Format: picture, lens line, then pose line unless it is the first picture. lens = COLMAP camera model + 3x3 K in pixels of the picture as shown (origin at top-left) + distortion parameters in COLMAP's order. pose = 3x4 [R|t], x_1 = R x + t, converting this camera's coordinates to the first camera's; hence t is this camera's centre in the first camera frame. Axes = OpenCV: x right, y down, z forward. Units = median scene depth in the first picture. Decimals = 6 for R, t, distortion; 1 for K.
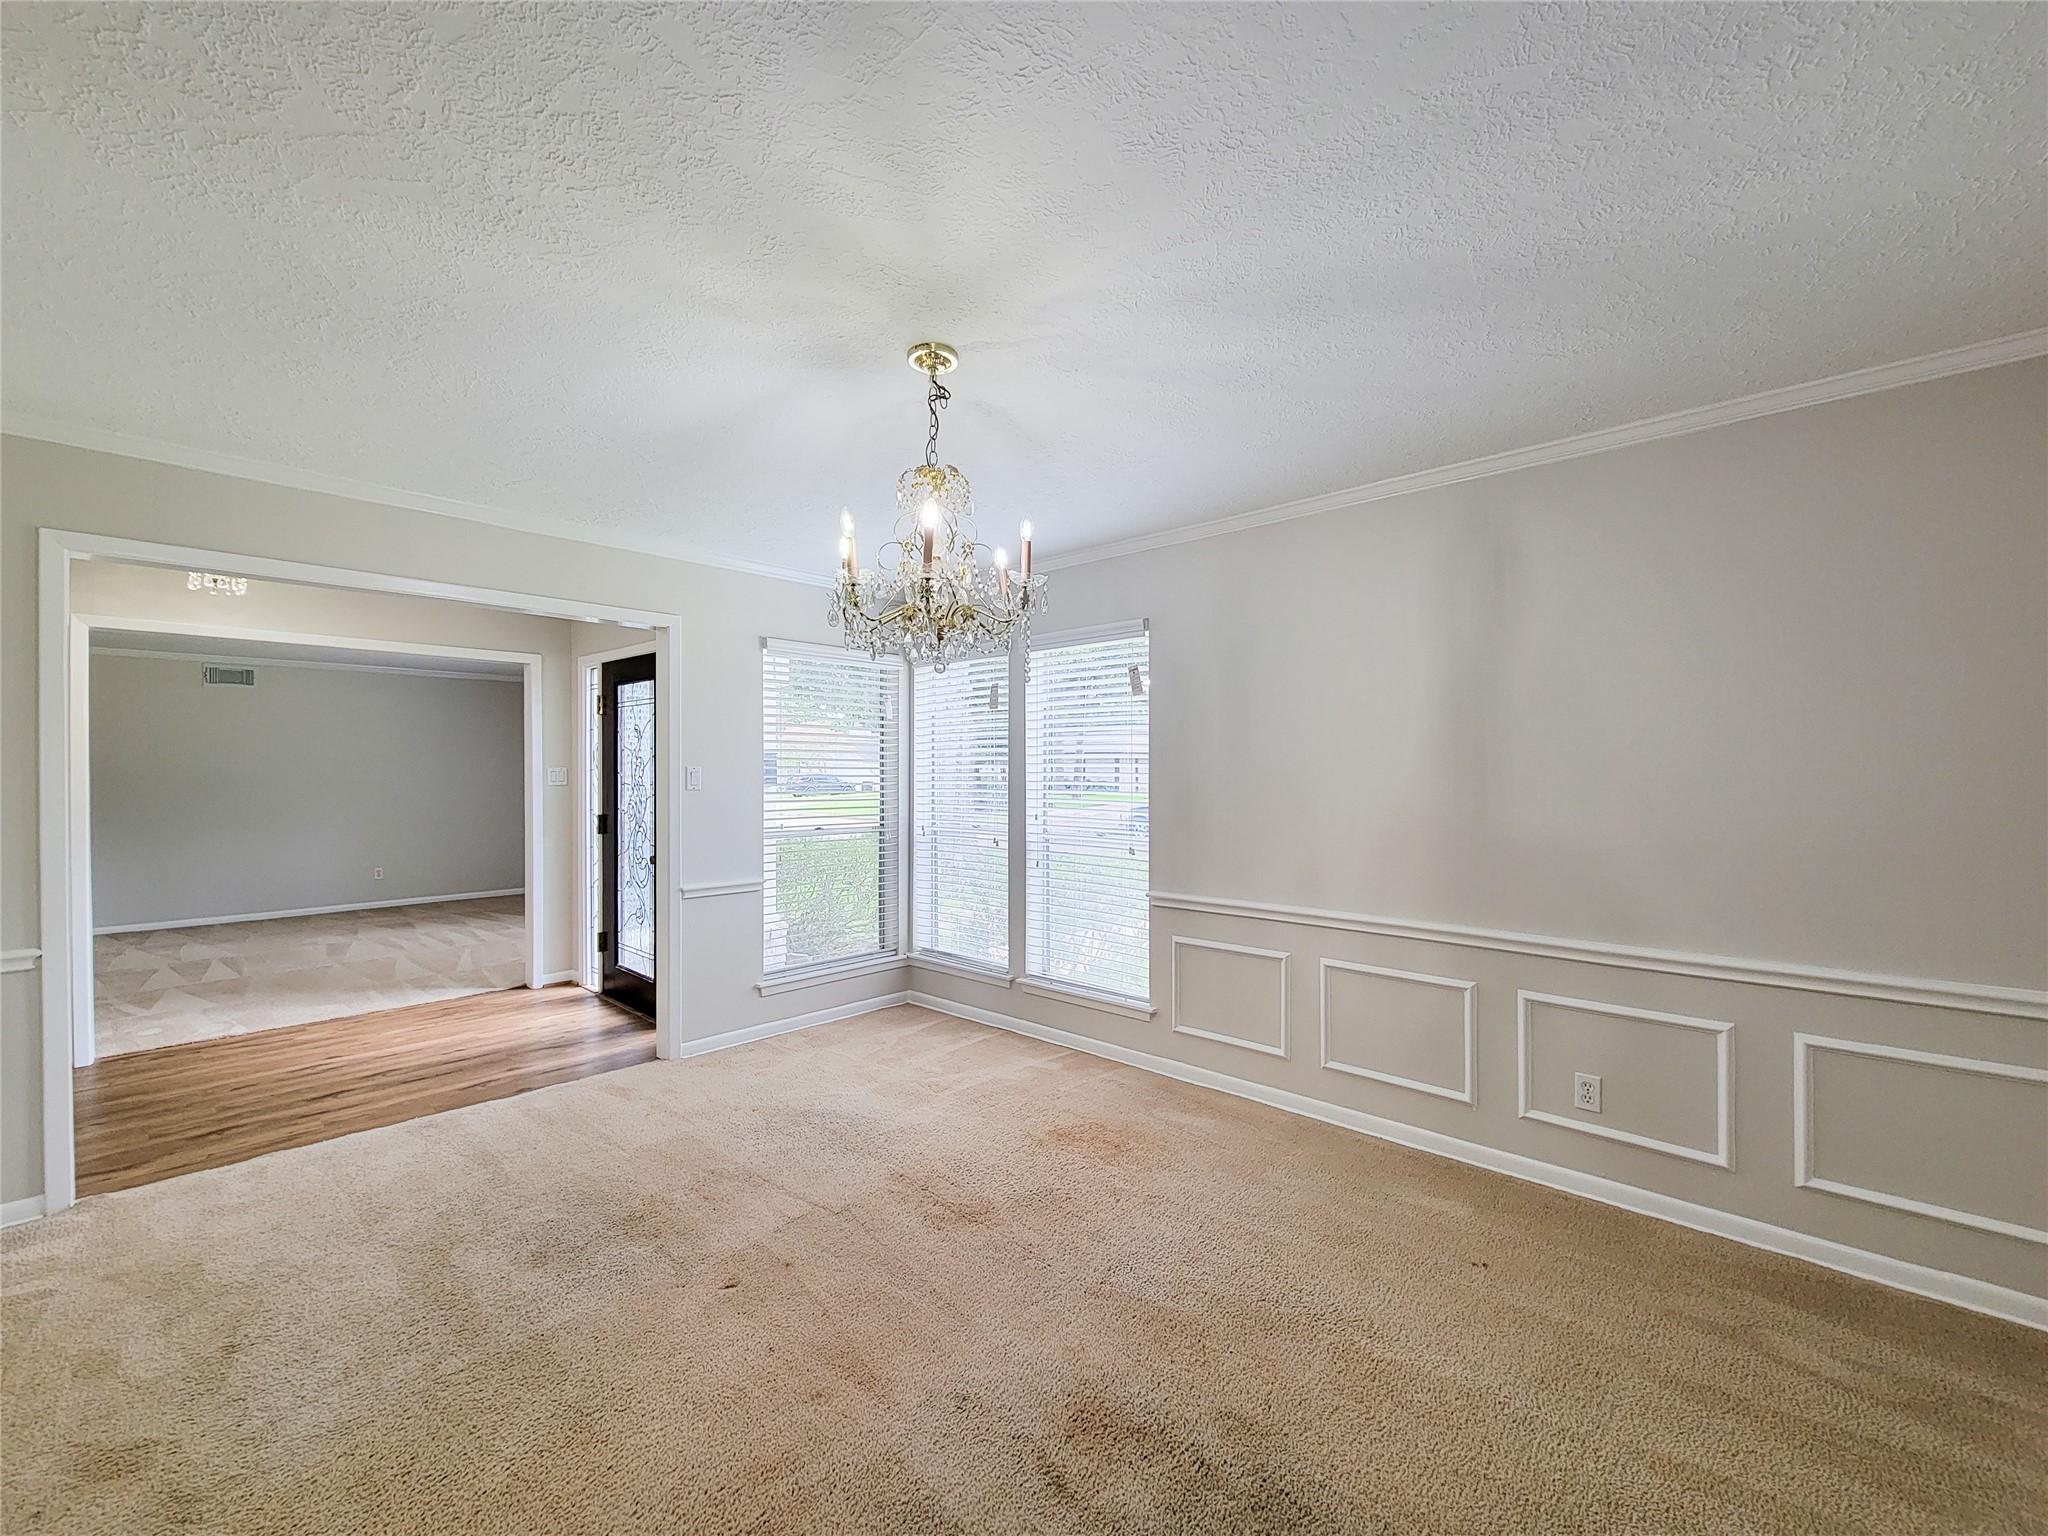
lens RADIAL K [[836.8, 0, 1027.1], [0, 836.8, 772.9], [0, 0, 1]] dist [0.000547, -0.000047]
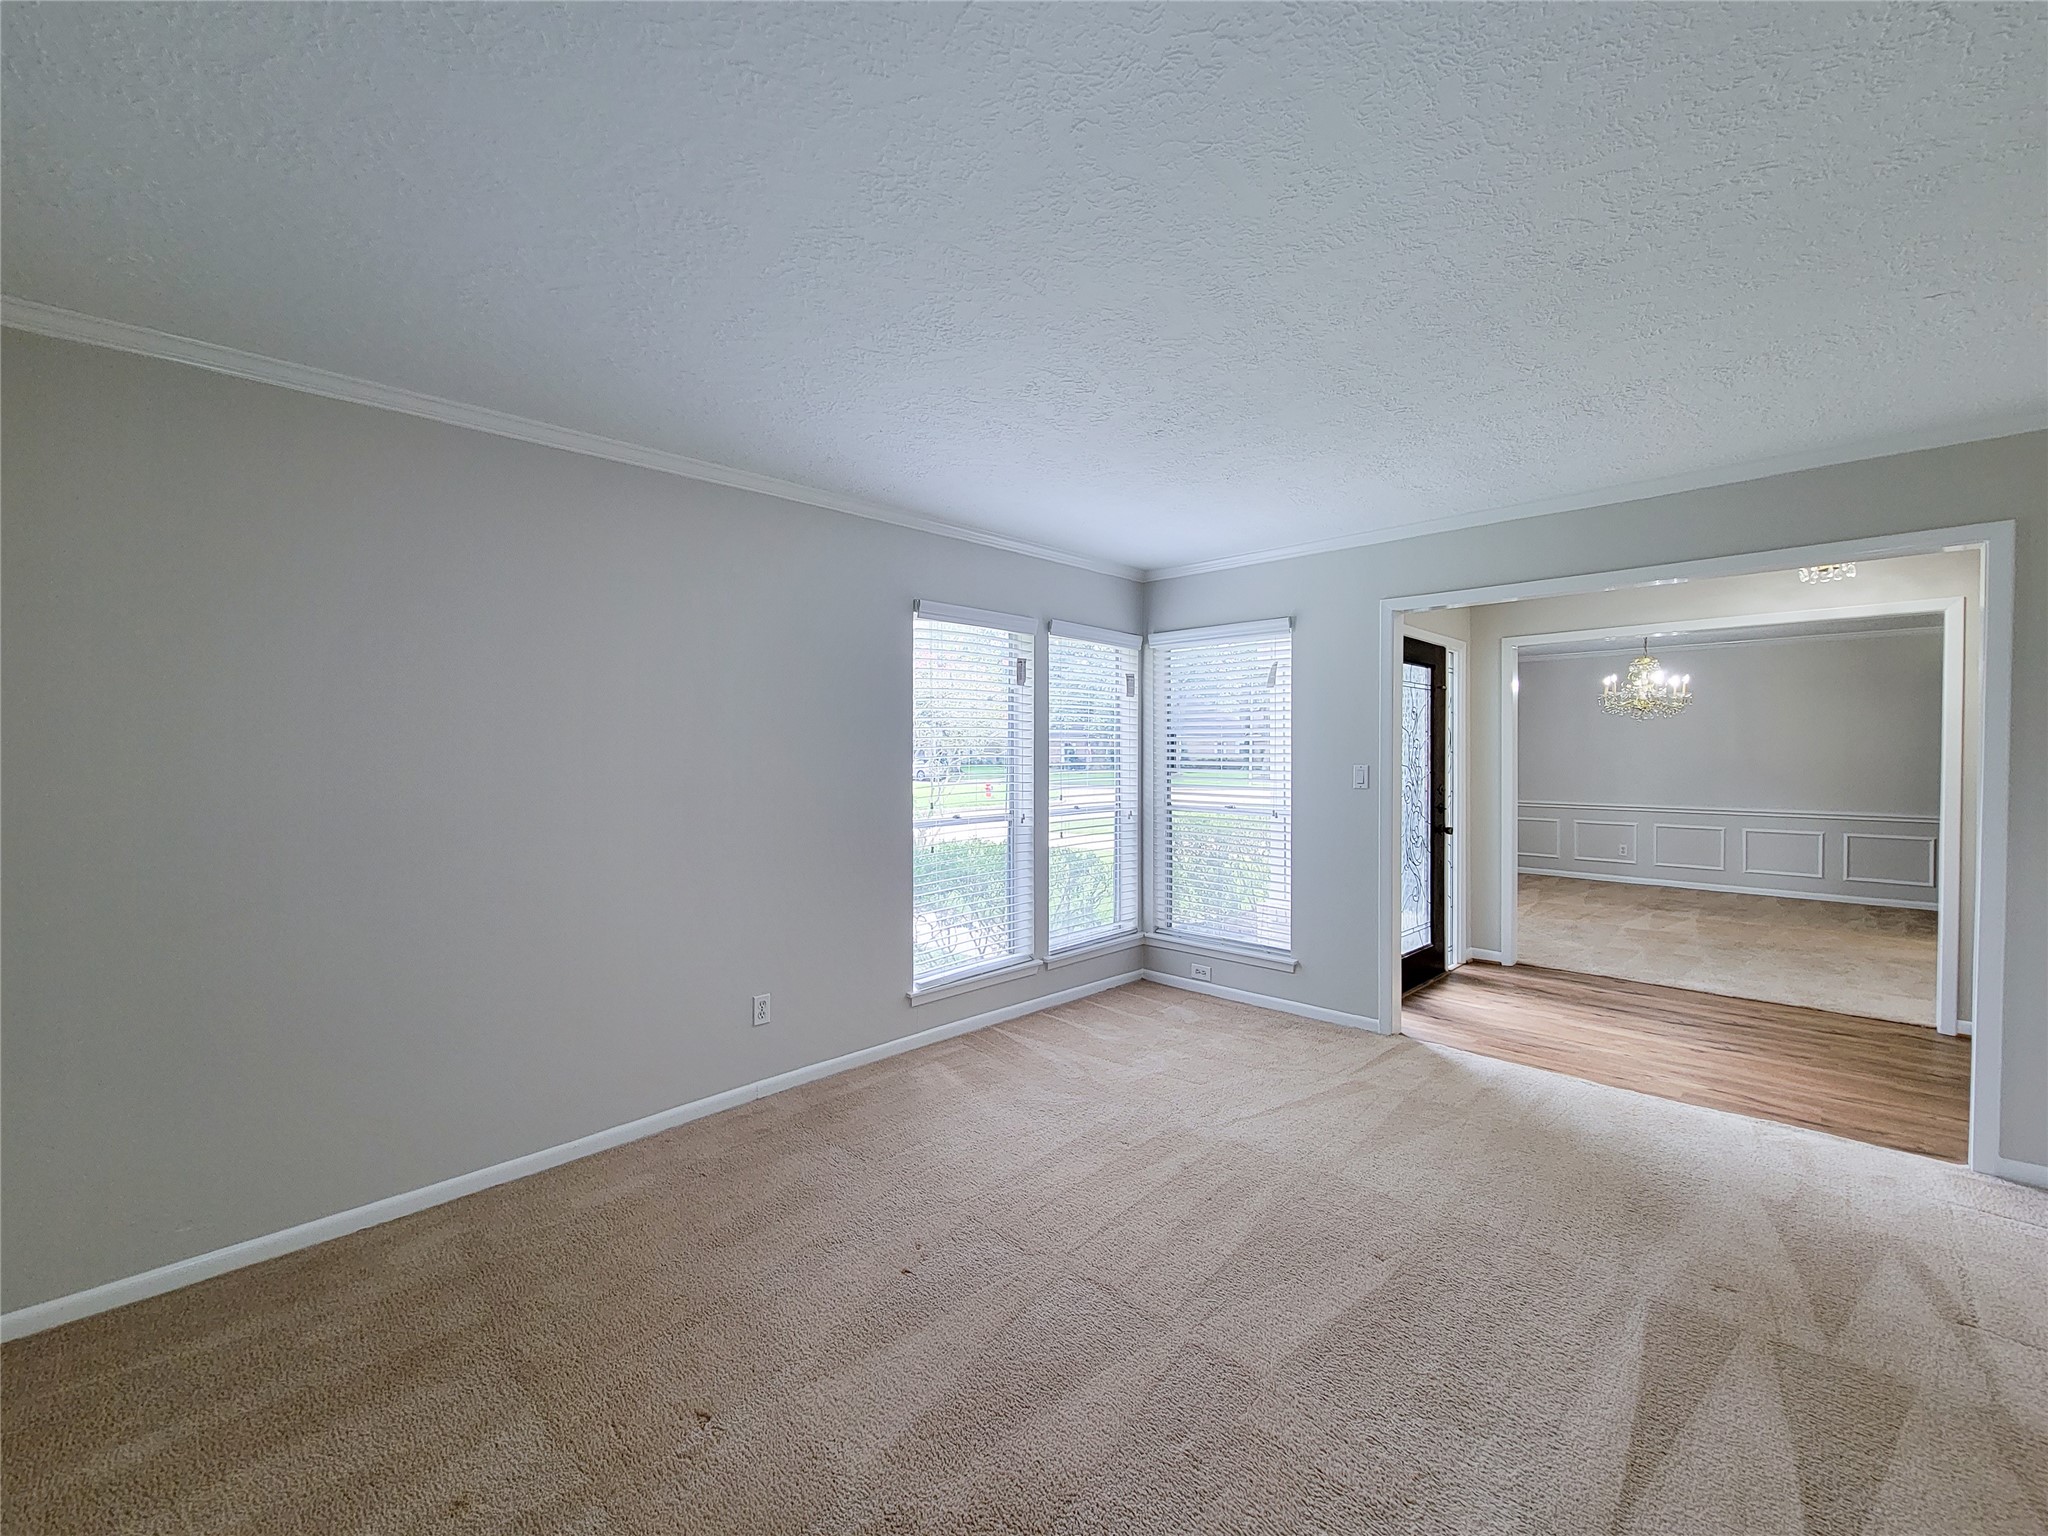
lens RADIAL K [[836.8, 0, 1027.1], [0, 836.8, 772.9], [0, 0, 1]] dist [0.000547, -0.000047]
pose [[0.034985, -0.022686, 0.999130, -1.931507], [0.004767, 0.999735, 0.022533, -0.003165], [-0.999376, 0.003975, 0.035084, 1.853471]]
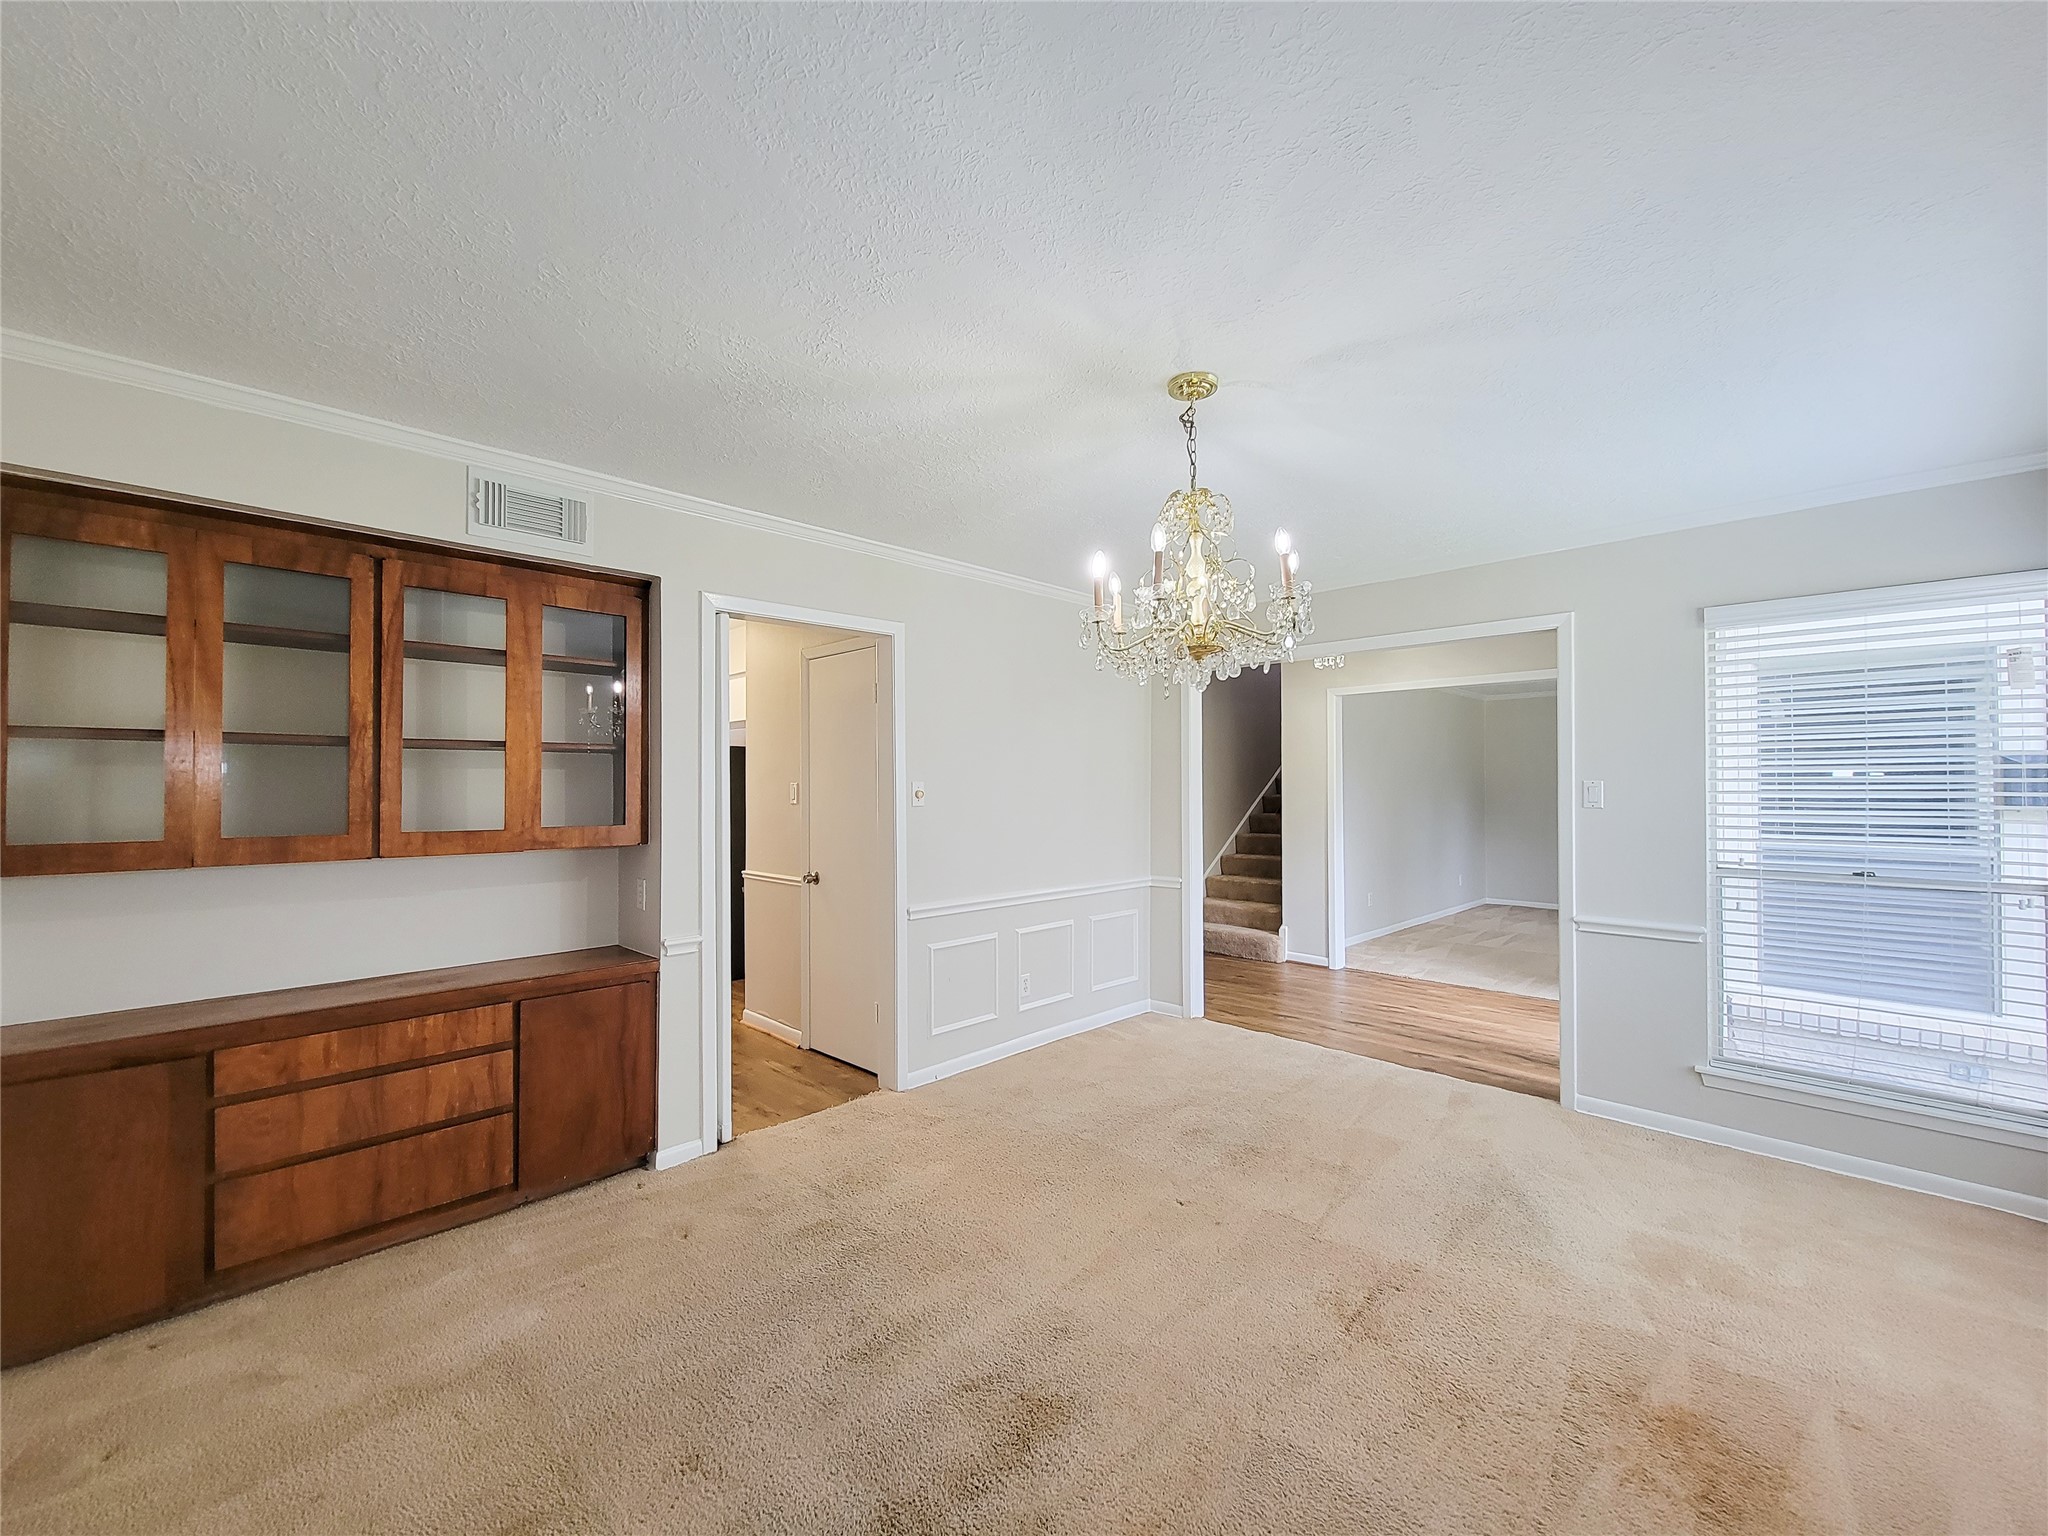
lens RADIAL K [[836.8, 0, 1027.1], [0, 836.8, 772.9], [0, 0, 1]] dist [0.000547, -0.000047]
pose [[-0.027998, -0.014755, -0.999499, 0.522426], [-0.000499, 0.999891, -0.014747, -0.002929], [0.999608, 0.000085, -0.028002, 0.471095]]
